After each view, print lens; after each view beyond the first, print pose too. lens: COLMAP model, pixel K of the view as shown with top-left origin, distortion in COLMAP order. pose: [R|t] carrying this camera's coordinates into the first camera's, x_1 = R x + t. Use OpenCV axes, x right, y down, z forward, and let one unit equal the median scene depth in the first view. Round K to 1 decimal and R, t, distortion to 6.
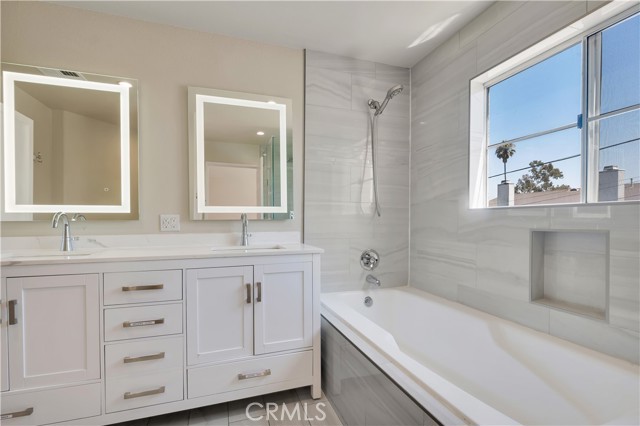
lens RADIAL K [[284.0, 0, 319.3], [0, 284.0, 223.1], [0, 0, 1]] dist [0.001198, -0.000110]
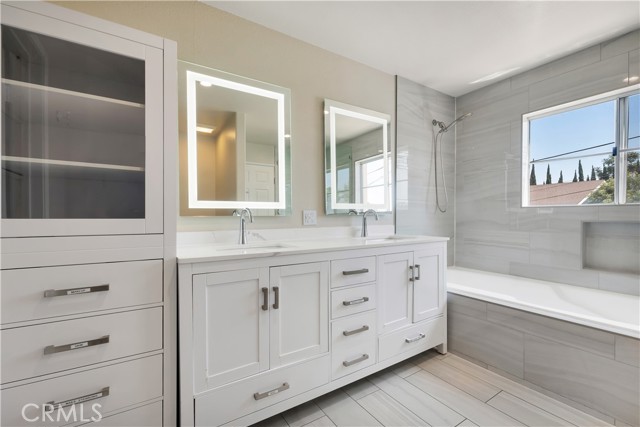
lens RADIAL K [[268.2, 0, 319.0], [0, 268.2, 214.6], [0, 0, 1]] dist [0.010651, -0.000958]
pose [[0.971308, -0.000784, 0.237824, -0.752243], [0.003574, 0.999930, -0.011301, -0.001217], [-0.237799, 0.011826, 0.971242, -0.047823]]
